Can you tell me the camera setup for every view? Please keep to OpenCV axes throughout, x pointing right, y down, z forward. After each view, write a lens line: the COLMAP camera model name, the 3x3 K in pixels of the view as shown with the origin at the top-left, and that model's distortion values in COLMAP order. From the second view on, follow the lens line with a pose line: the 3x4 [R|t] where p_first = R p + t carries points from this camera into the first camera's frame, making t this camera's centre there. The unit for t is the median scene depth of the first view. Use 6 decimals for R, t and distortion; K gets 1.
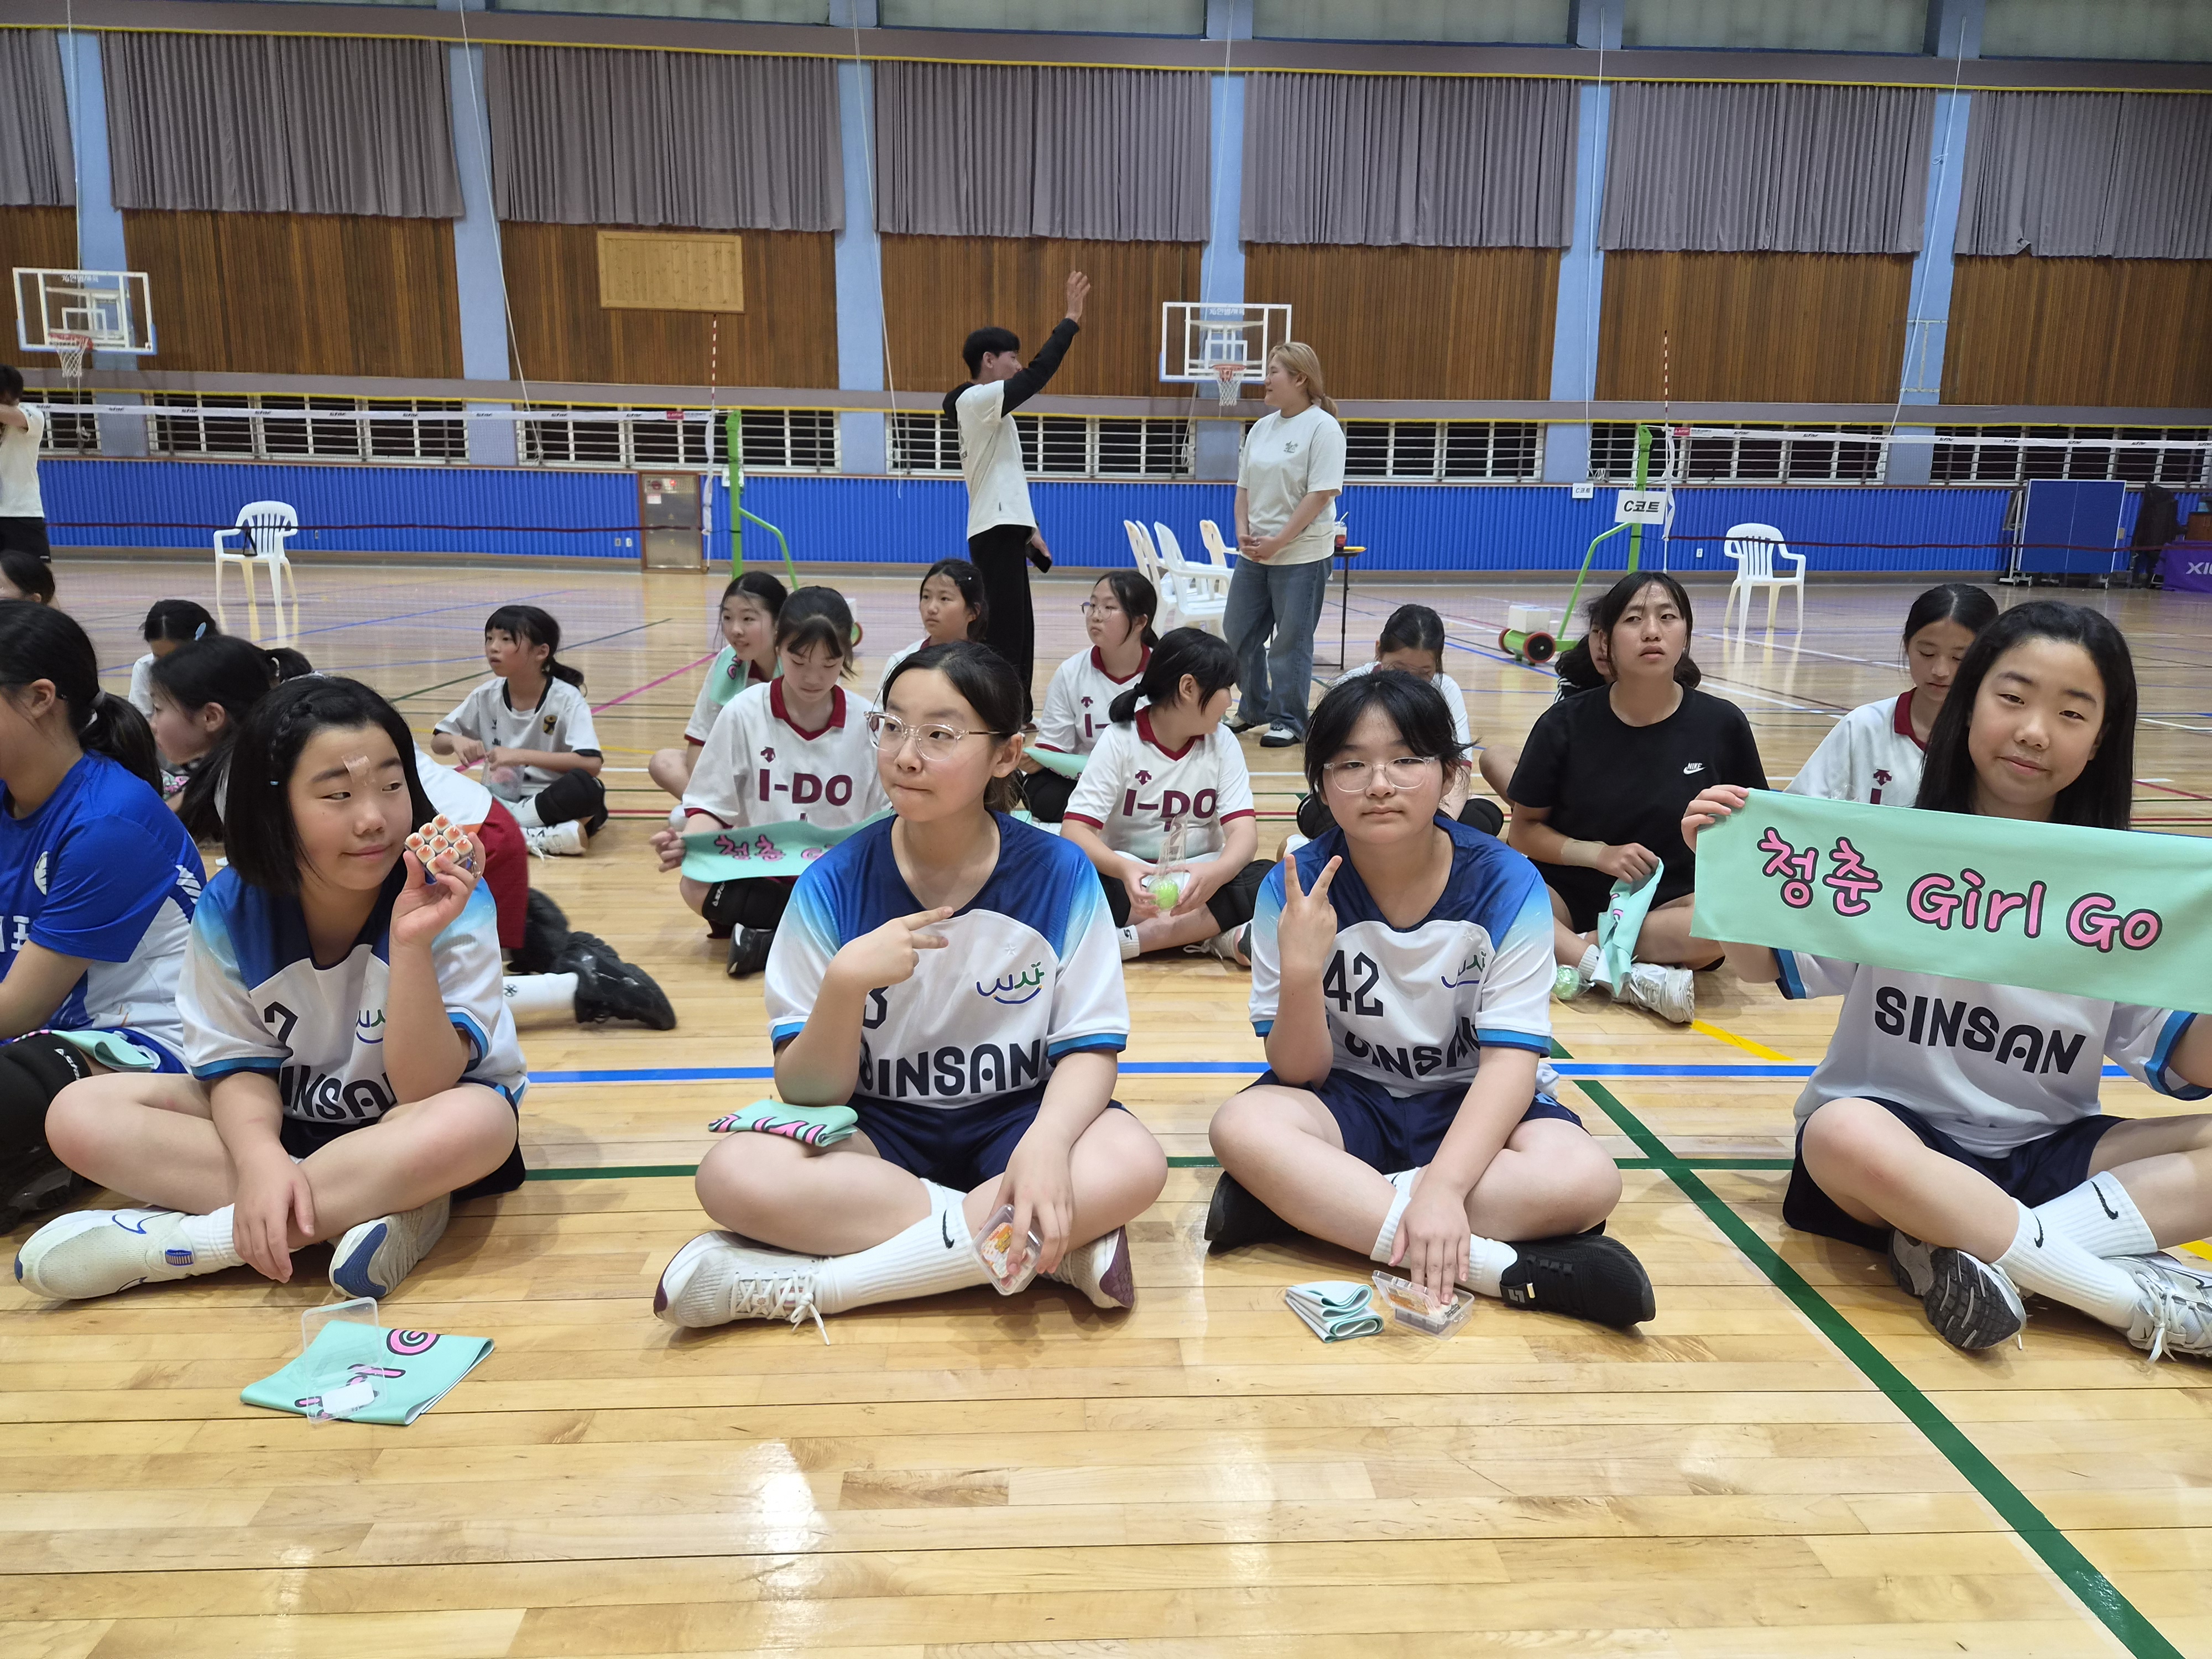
lens RADIAL K [[1486.9, 0, 1111.2], [0, 1486.9, 812.5], [0, 0, 1]] dist [0.021290, -0.010476]
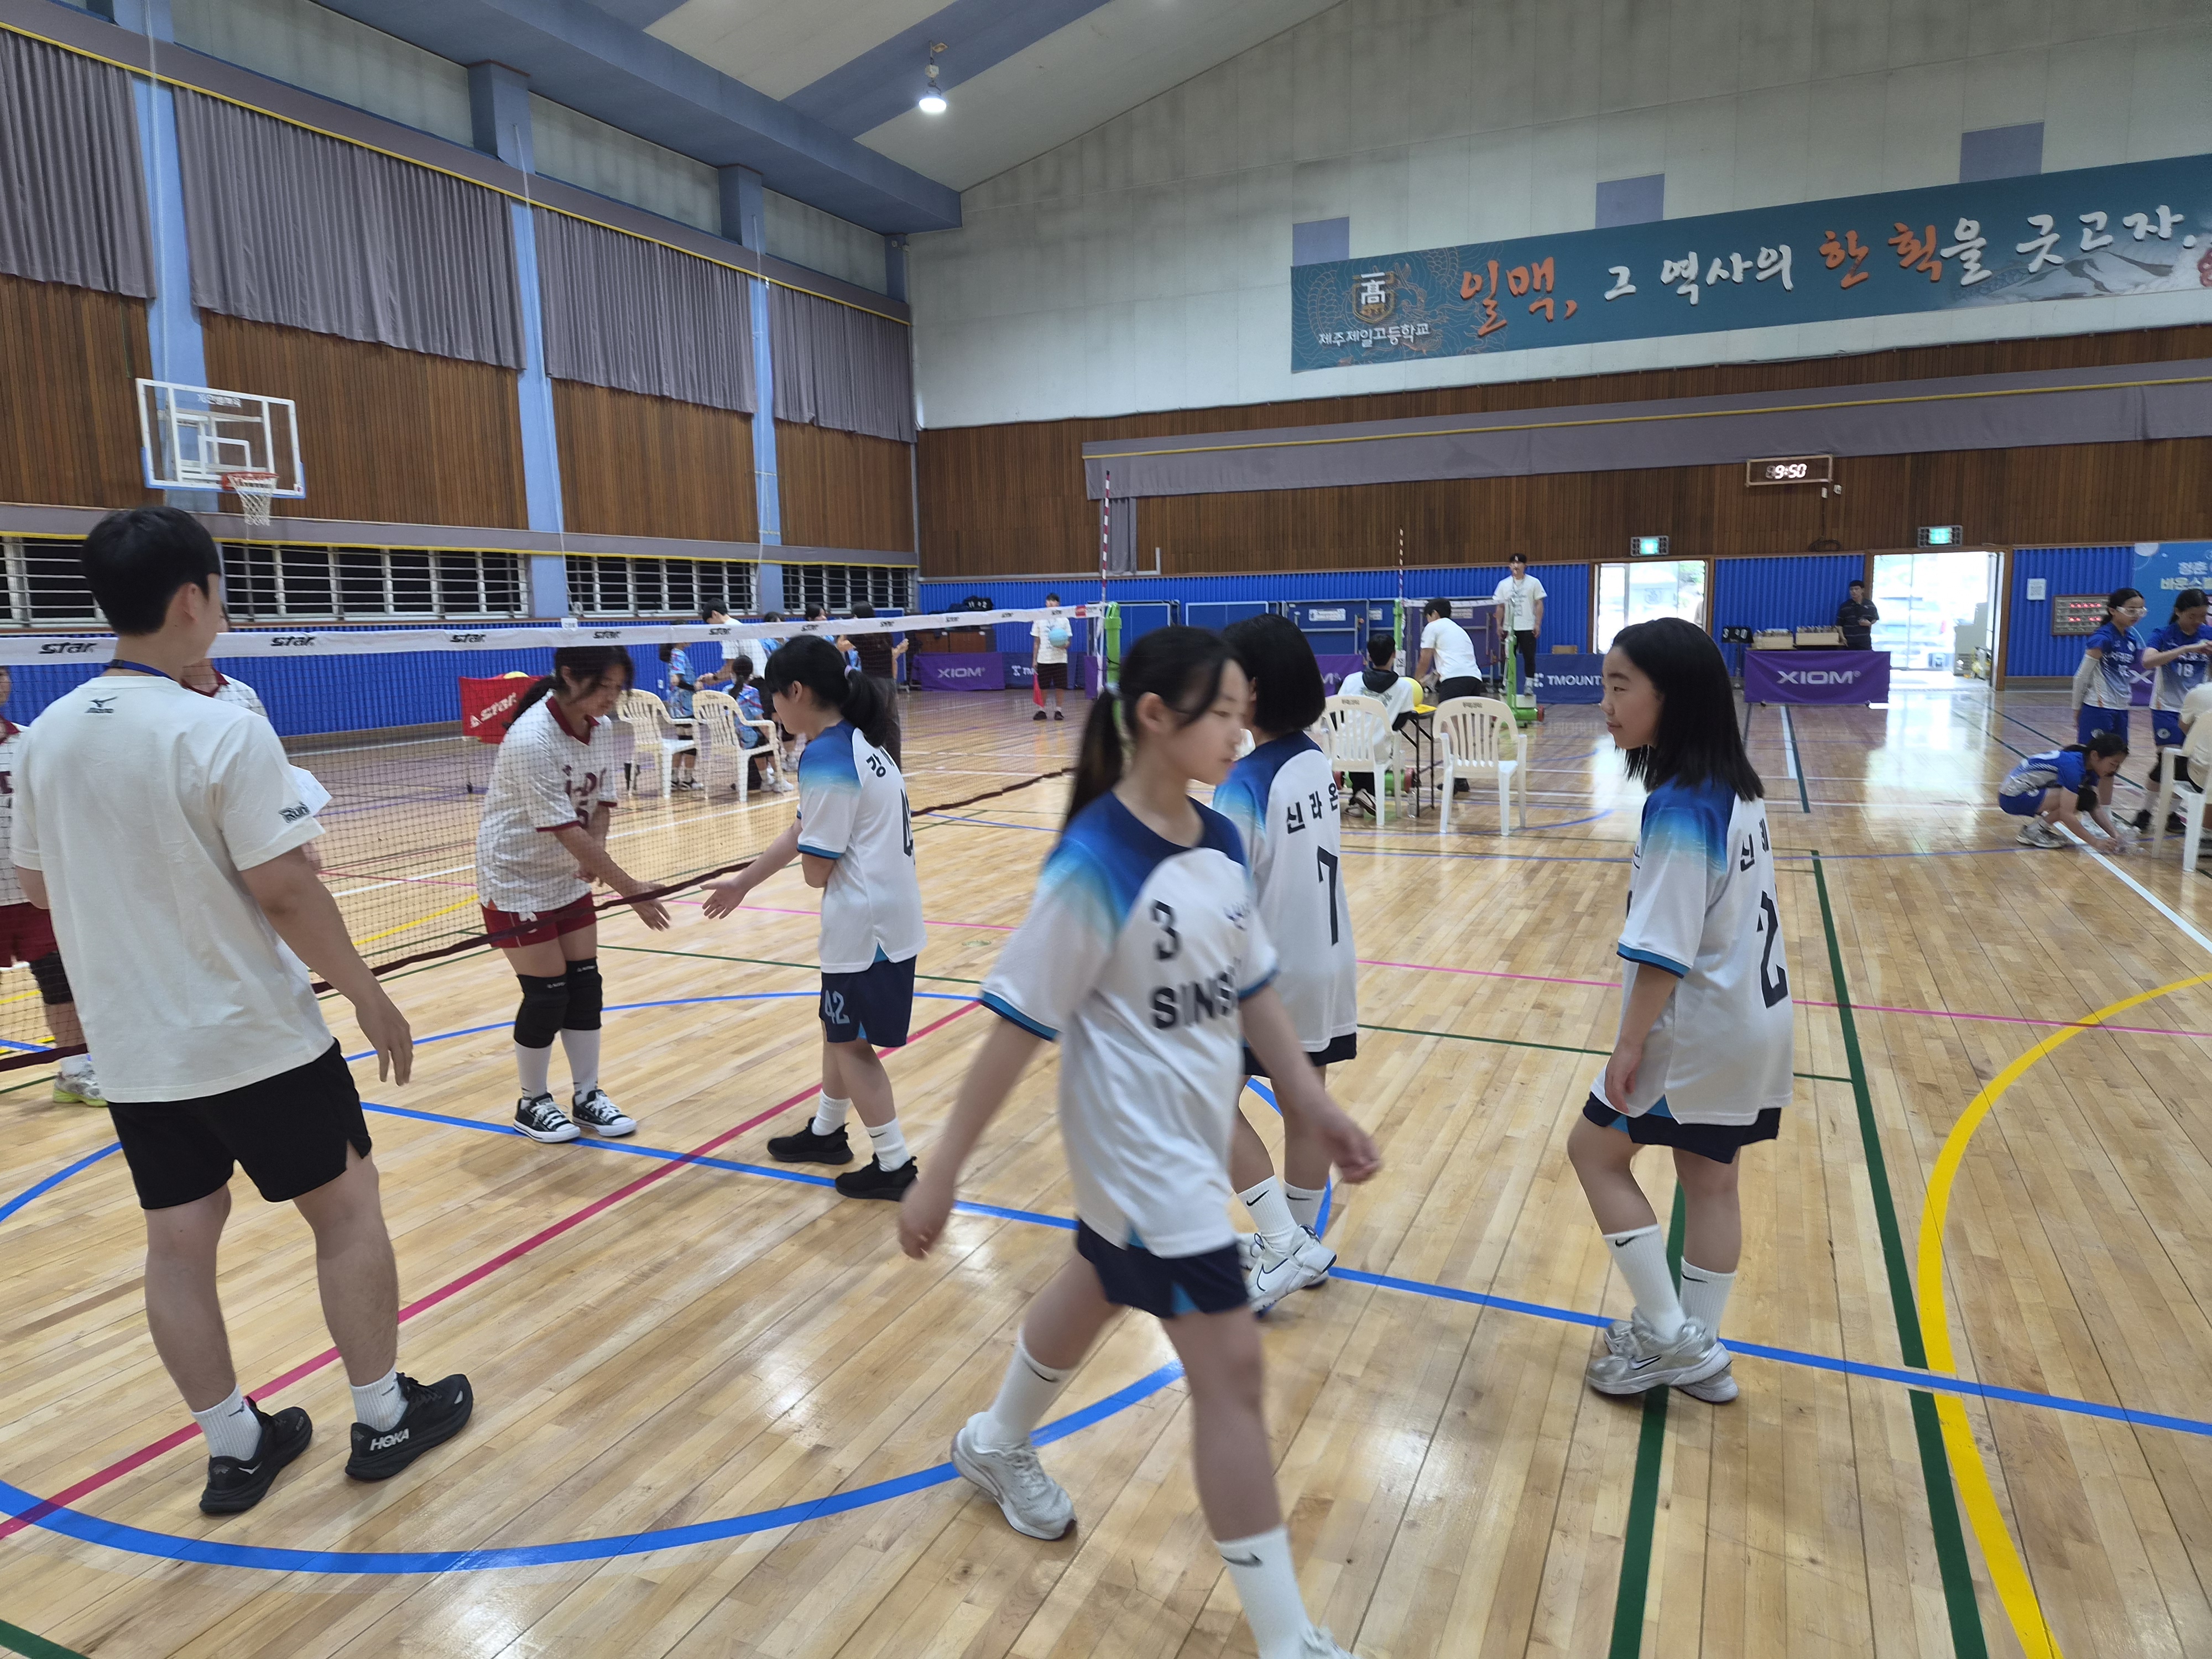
lens RADIAL K [[1486.9, 0, 1108.4], [0, 1486.9, 821.0], [0, 0, 1]] dist [0.021290, -0.010476]
pose [[0.455154, -0.142595, 0.878921, -0.402270], [0.204481, 0.977451, 0.052689, -0.079084], [-0.866616, 0.155741, 0.474049, 0.292536]]
